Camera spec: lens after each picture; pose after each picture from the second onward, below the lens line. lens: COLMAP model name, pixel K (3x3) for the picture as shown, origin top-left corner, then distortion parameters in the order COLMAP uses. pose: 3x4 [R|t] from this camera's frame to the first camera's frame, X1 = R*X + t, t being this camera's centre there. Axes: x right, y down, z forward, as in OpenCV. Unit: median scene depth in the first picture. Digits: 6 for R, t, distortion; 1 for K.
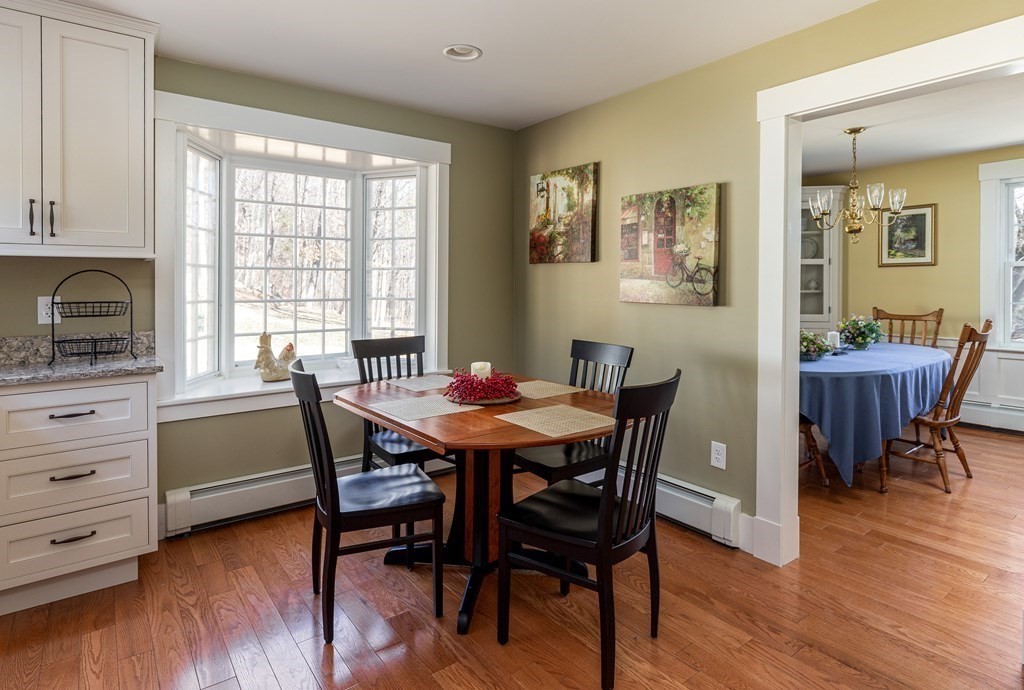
lens RADIAL K [[552.7, 0, 510.1], [0, 552.7, 290.6], [0, 0, 1]] dist [-0.000591, 0.001984]
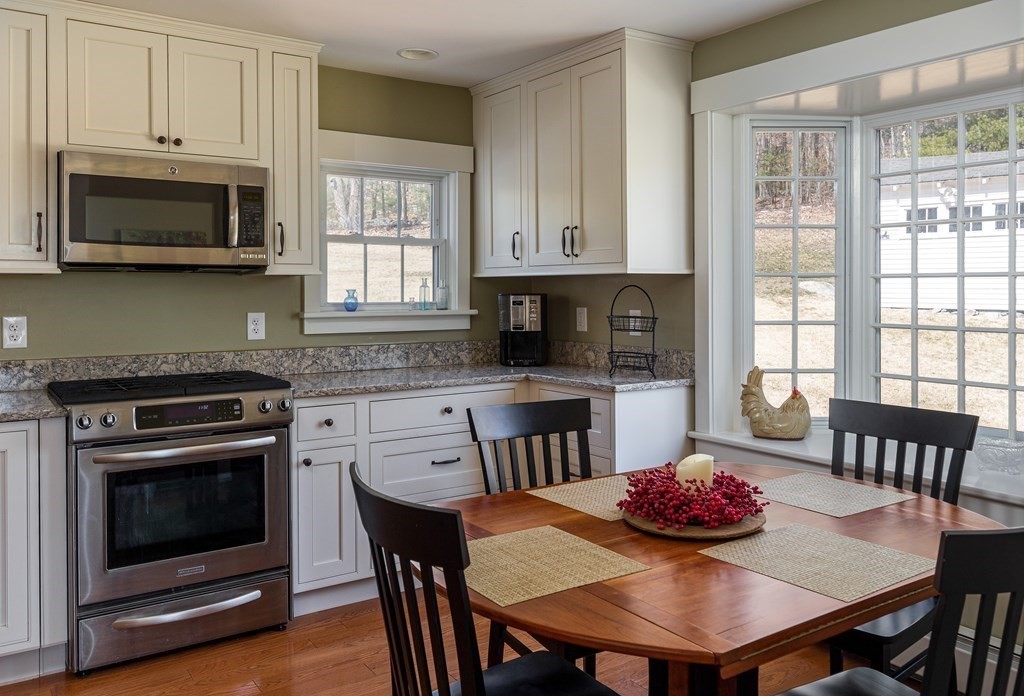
lens RADIAL K [[824.3, 0, 522.0], [0, 824.3, 281.1], [0, 0, 1]] dist [-0.003263, 0.003739]
pose [[-0.050860, -0.006184, -0.998687, 0.515451], [-0.009565, 0.999938, -0.005704, -0.023040], [0.998660, 0.009263, -0.050916, 0.587787]]
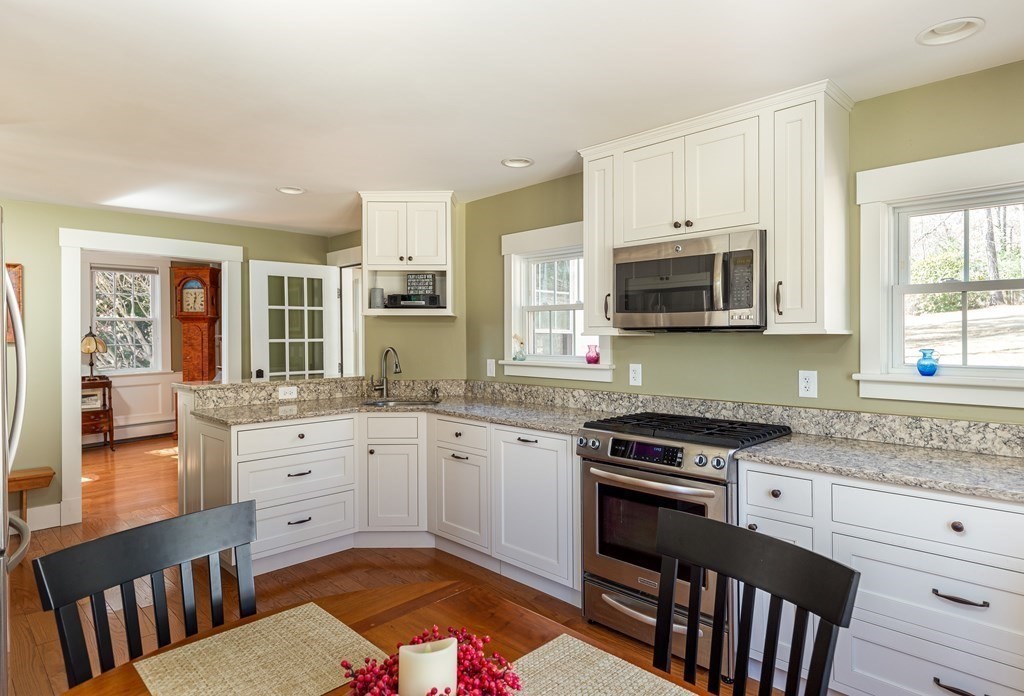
lens RADIAL K [[582.1, 0, 522.4], [0, 582.1, 338.2], [0, 0, 1]] dist [0.004693, 0.000685]
pose [[-0.990300, 0.005780, -0.138824, -0.038272], [0.003914, 0.999898, 0.013711, -0.038725], [0.138889, 0.013034, -0.990222, 0.881704]]
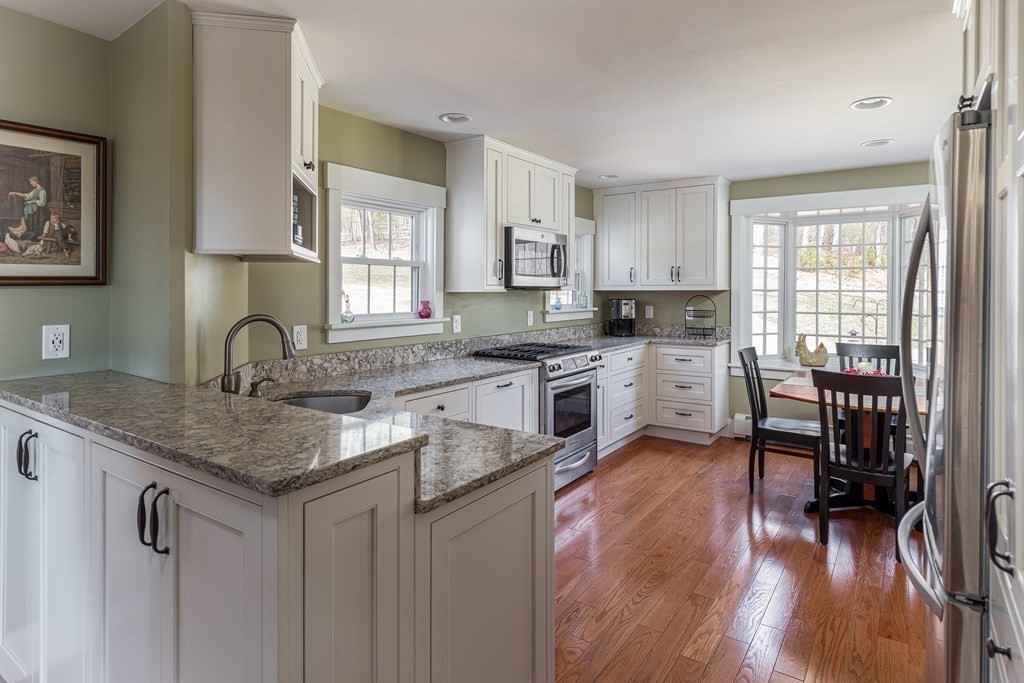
lens RADIAL K [[552.7, 0, 509.2], [0, 552.7, 295.6], [0, 0, 1]] dist [-0.000591, 0.001984]
pose [[0.298960, 0.014168, -0.954160, 0.702977], [-0.010305, 0.999879, 0.011618, -0.036046], [0.954210, 0.006359, 0.299070, -0.223152]]
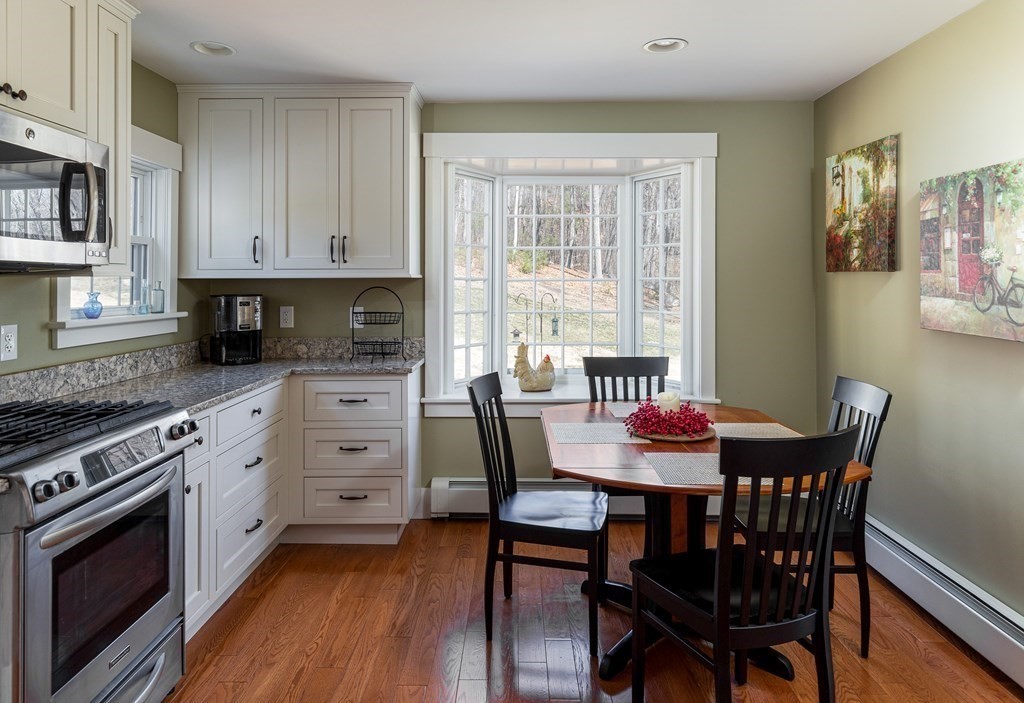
lens RADIAL K [[668.4, 0, 506.8], [0, 668.4, 275.6], [0, 0, 1]] dist [0.003180, -0.003061]
pose [[0.787566, -0.005939, -0.616202, 0.272048], [-0.006600, 0.999815, -0.018073, -0.024949], [0.616195, 0.018301, 0.787381, -0.006737]]
